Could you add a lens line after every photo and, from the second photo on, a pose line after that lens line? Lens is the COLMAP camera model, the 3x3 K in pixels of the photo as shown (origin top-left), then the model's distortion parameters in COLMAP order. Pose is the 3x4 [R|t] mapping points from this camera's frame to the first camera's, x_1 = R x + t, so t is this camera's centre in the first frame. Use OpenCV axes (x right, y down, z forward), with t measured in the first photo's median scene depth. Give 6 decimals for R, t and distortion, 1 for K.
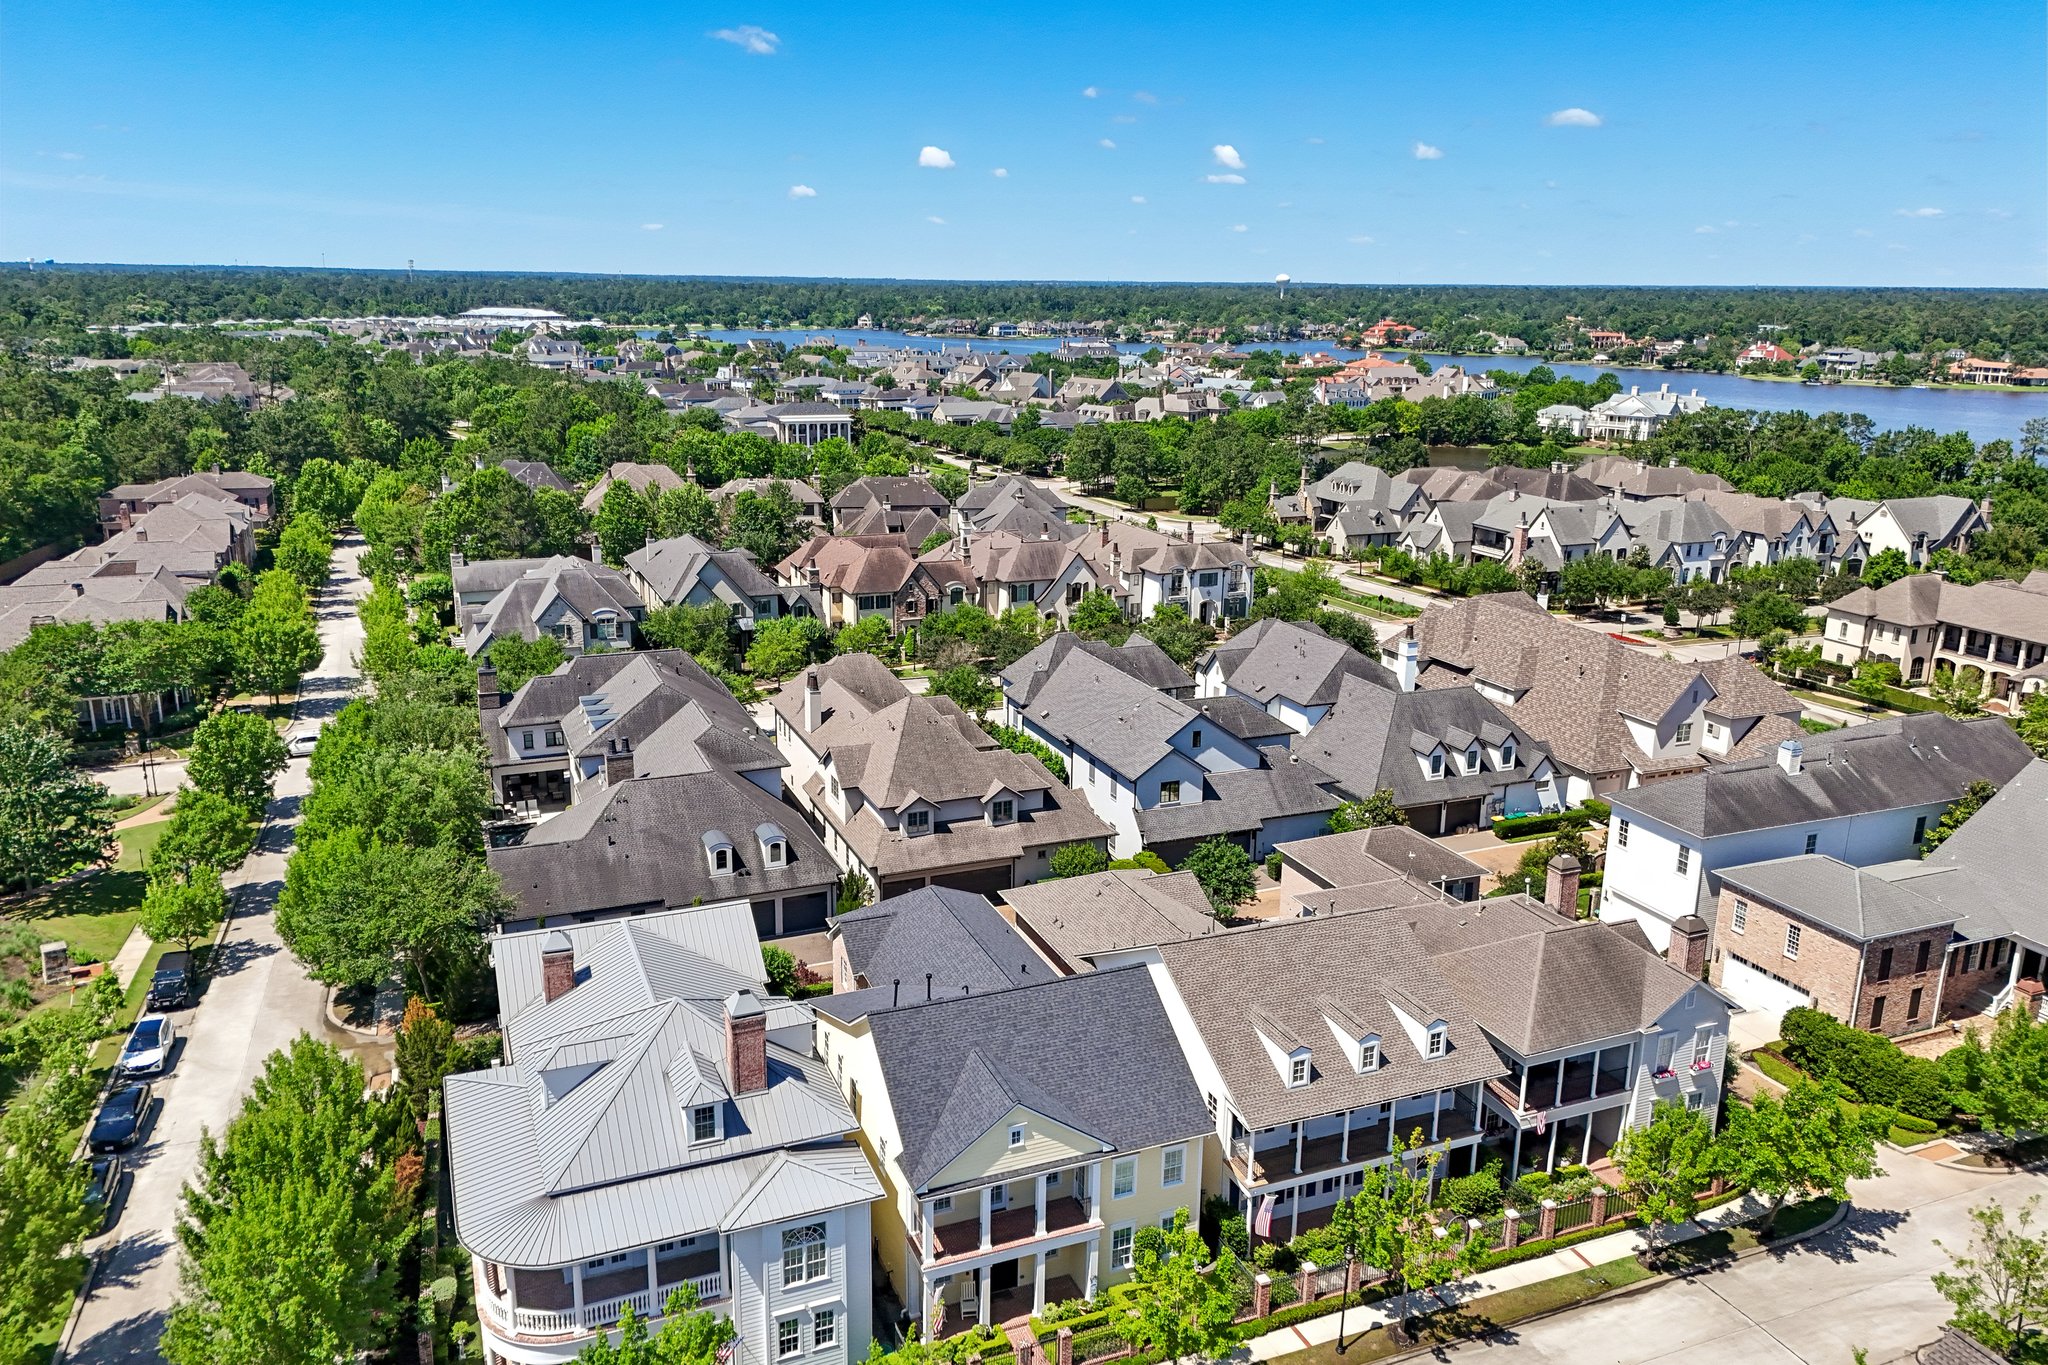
lens RADIAL K [[1492.9, 0, 1026.2], [0, 1492.9, 691.7], [0, 0, 1]] dist [0.098333, -0.114661]
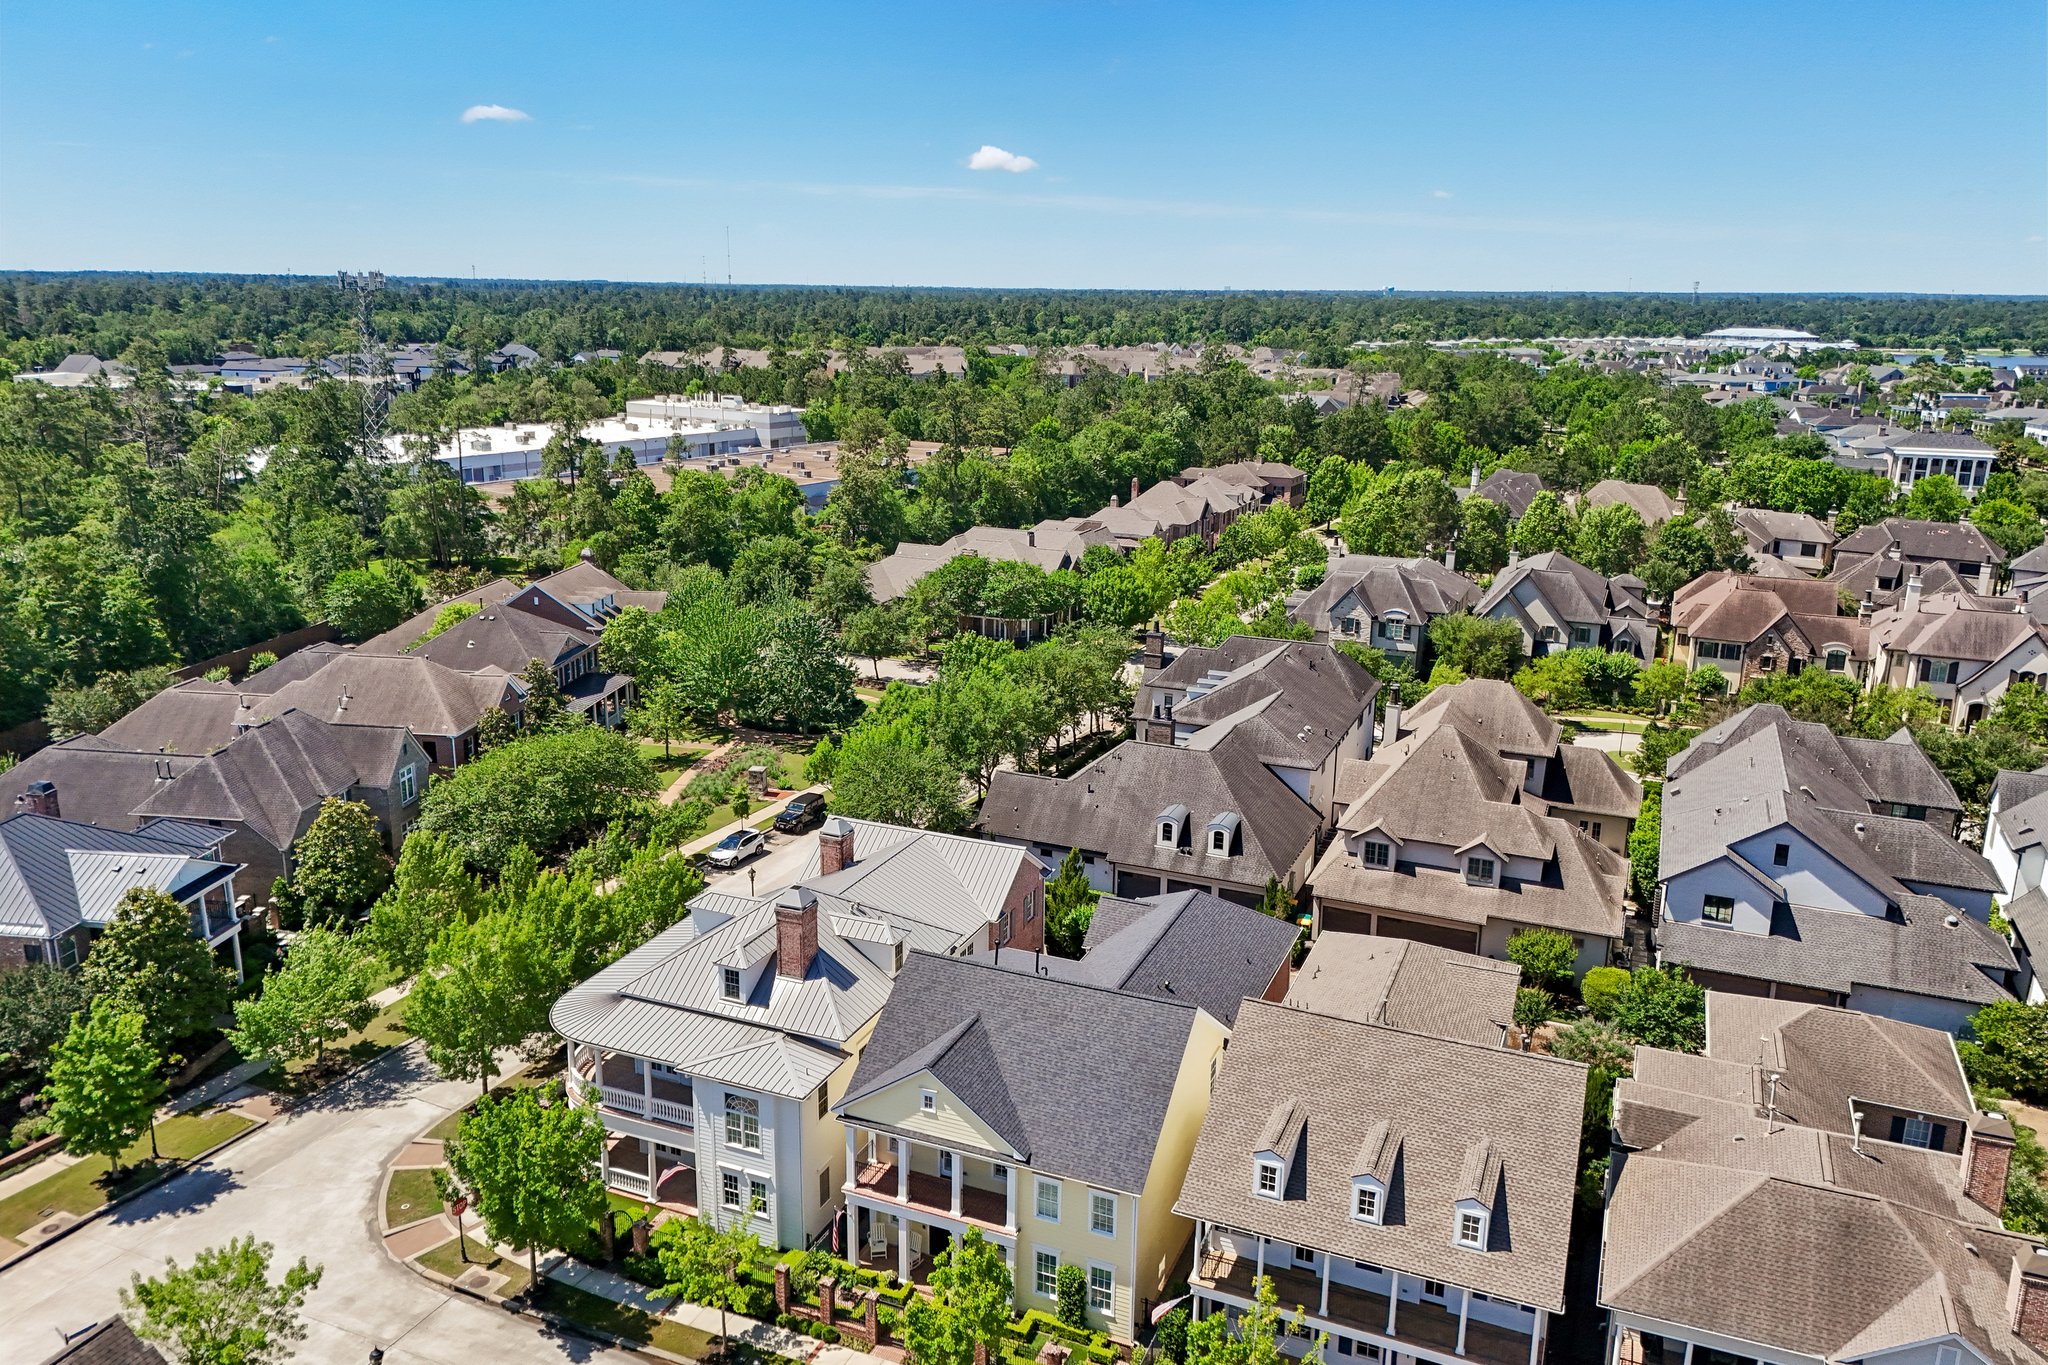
lens RADIAL K [[1492.9, 0, 1026.2], [0, 1492.9, 691.7], [0, 0, 1]] dist [0.098333, -0.114661]
pose [[0.703185, 0.181202, -0.687529, 0.254040], [-0.191085, 0.979567, 0.062734, -0.017328], [0.684848, 0.087263, 0.723442, 0.112038]]
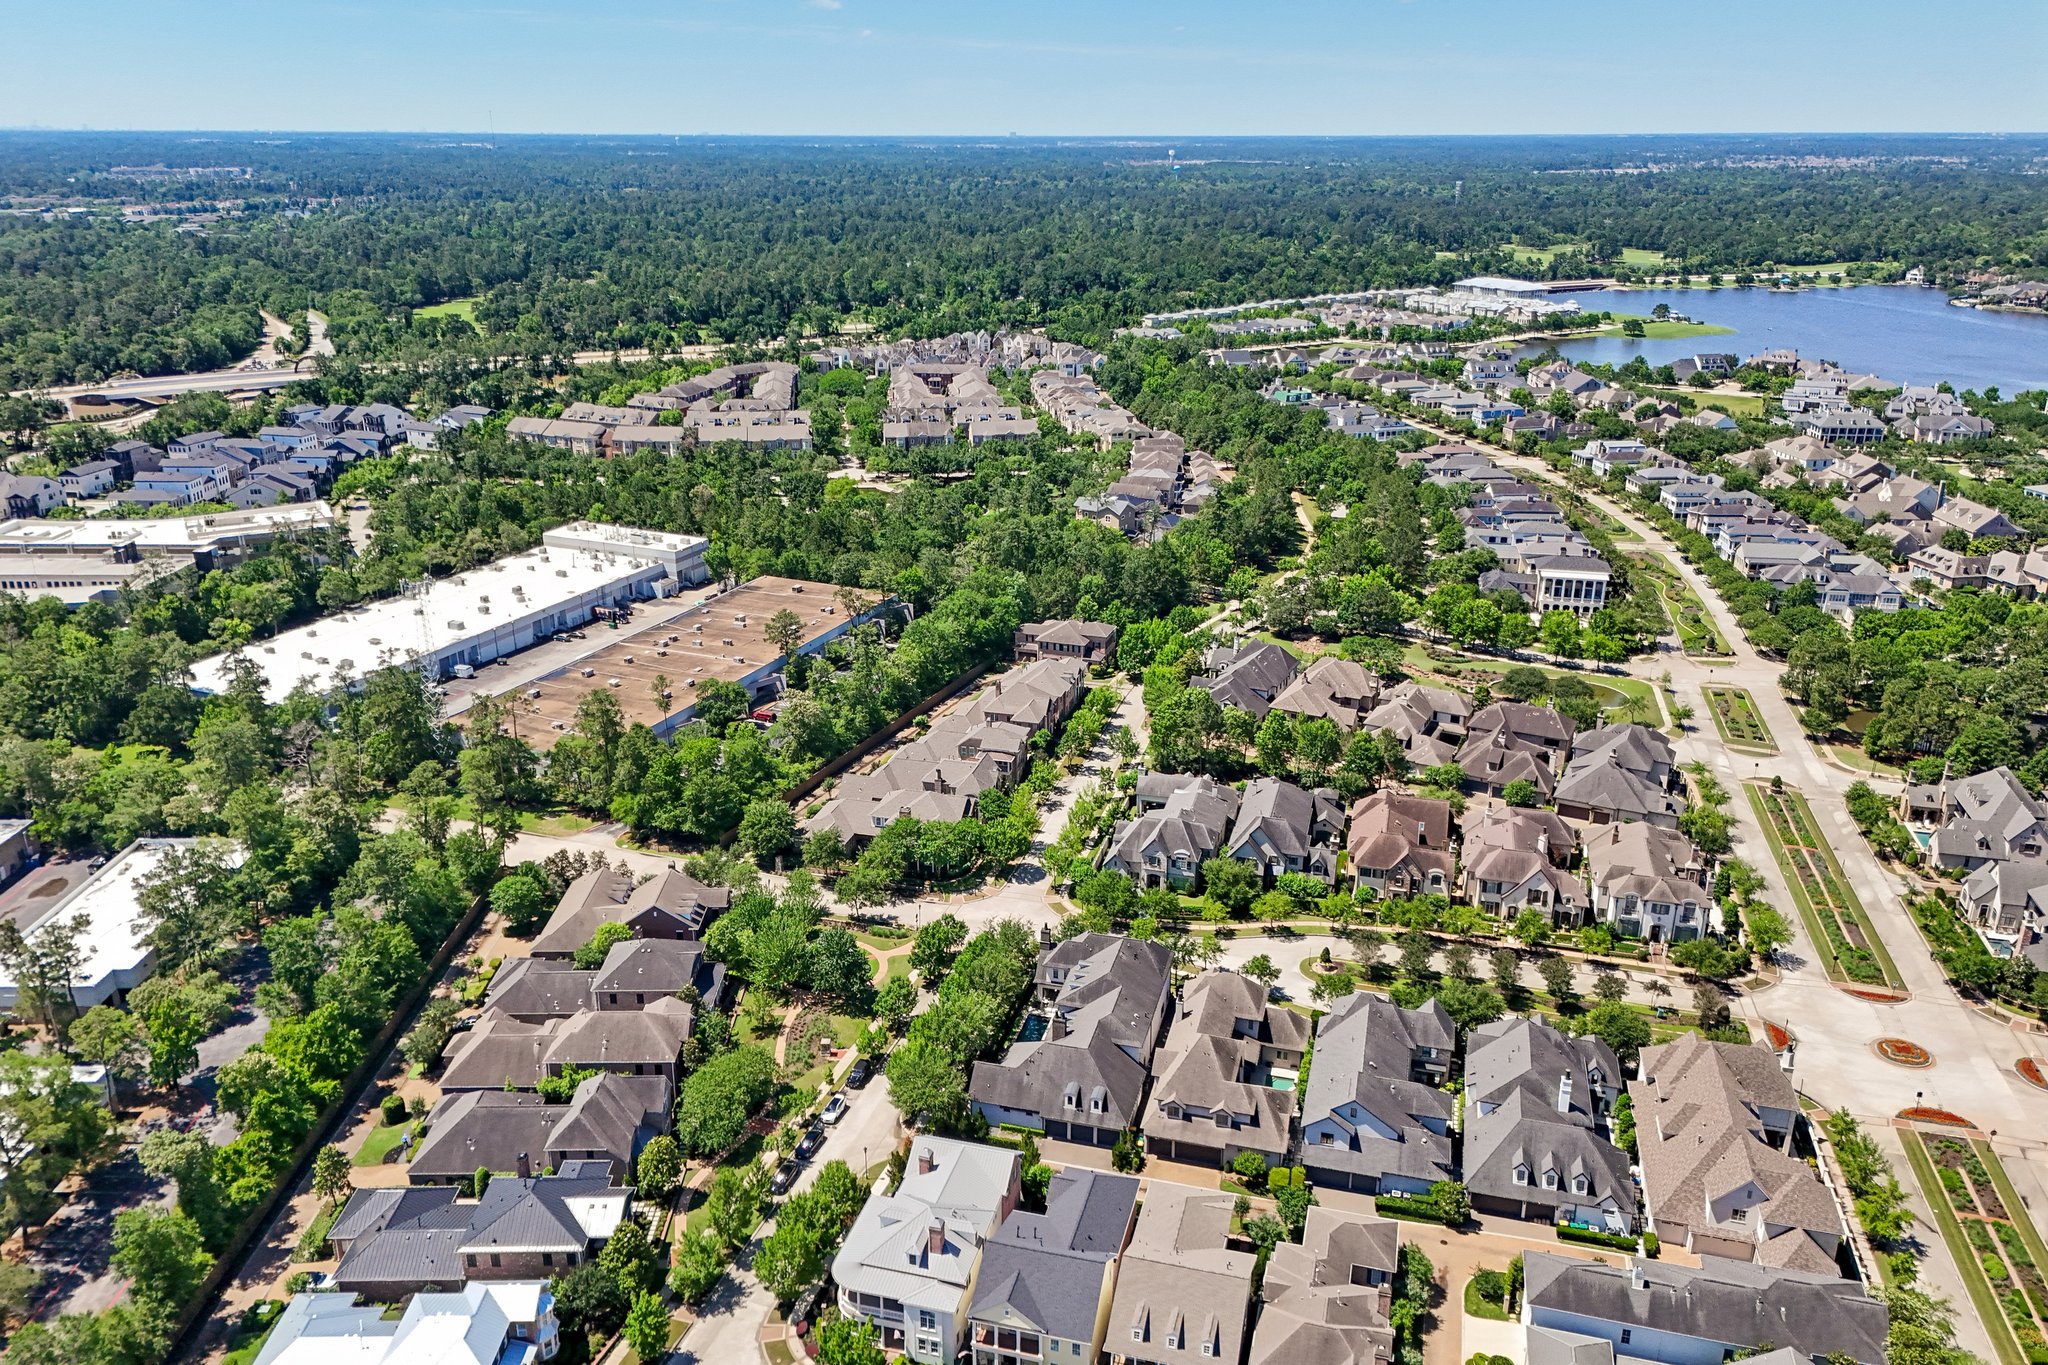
lens RADIAL K [[1510.8, 0, 1024.0], [0, 1510.8, 682.5], [0, 0, 1]] dist [0.087694, -0.097859]
pose [[0.792509, 0.193837, -0.578235, 0.502082], [-0.153955, 0.981024, 0.117856, -0.410623], [0.590107, -0.004379, 0.807313, -0.419237]]
